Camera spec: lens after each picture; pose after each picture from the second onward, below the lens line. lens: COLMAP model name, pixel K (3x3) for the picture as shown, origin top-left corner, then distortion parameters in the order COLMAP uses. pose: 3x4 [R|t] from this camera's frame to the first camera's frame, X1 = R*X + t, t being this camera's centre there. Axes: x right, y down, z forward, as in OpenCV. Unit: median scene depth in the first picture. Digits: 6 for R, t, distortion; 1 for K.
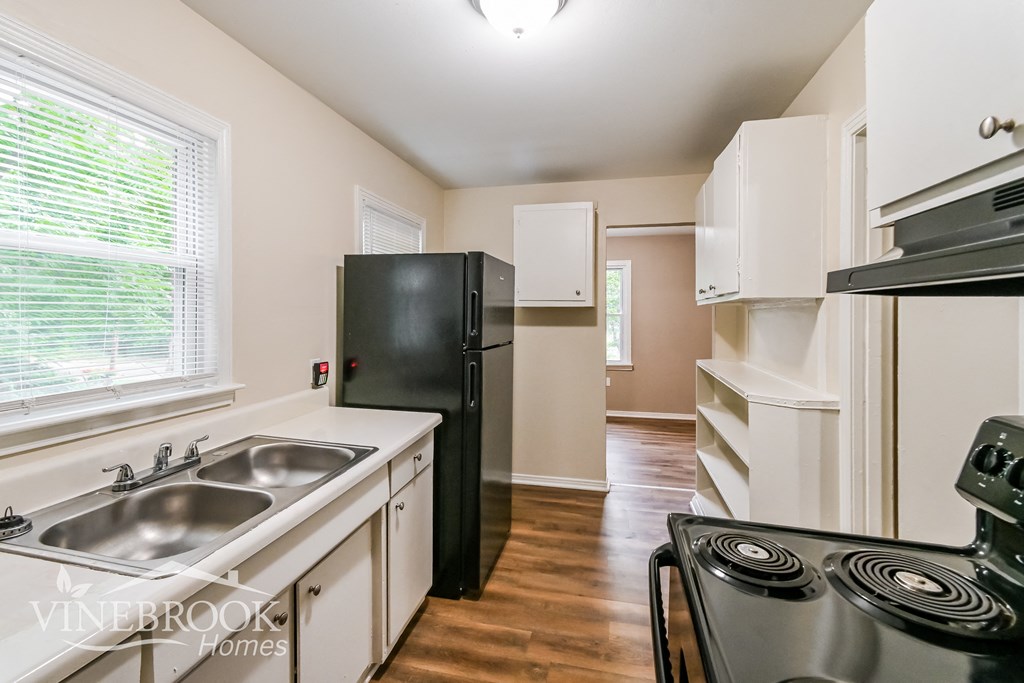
lens RADIAL K [[466.2, 0, 515.4], [0, 466.2, 311.8], [0, 0, 1]] dist [0.013556, -0.000576]
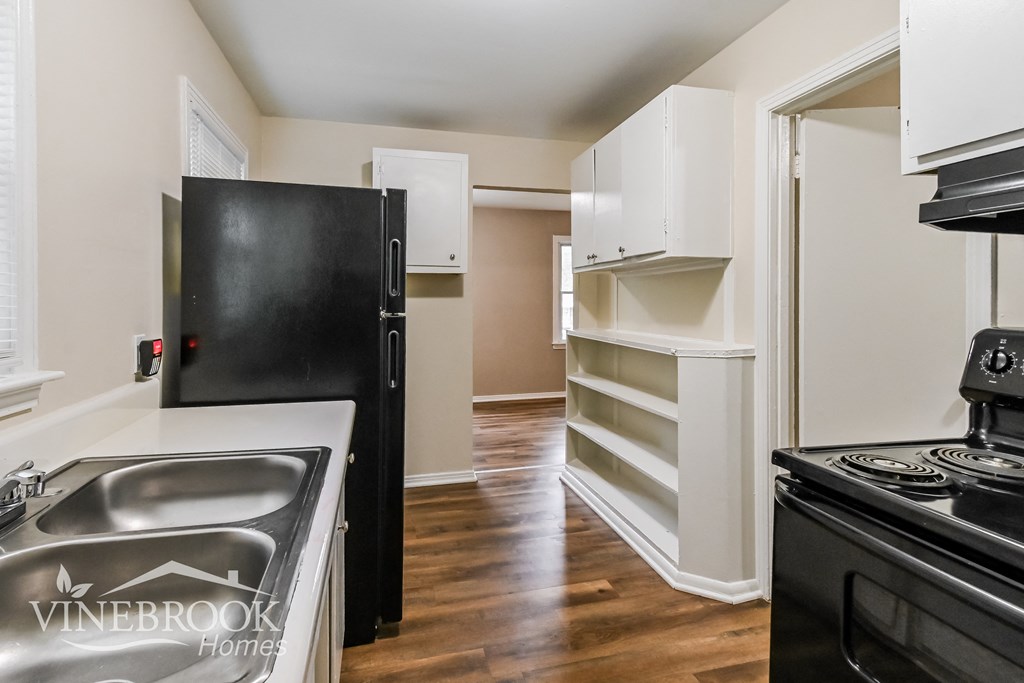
lens RADIAL K [[512.8, 0, 513.4], [0, 512.8, 299.9], [0, 0, 1]] dist [0.021158, 0.000297]
pose [[0.884006, -0.004367, 0.467456, -0.295616], [0.004303, 0.999990, 0.001204, 0.052698], [-0.467456, 0.000948, 0.884016, 0.136822]]
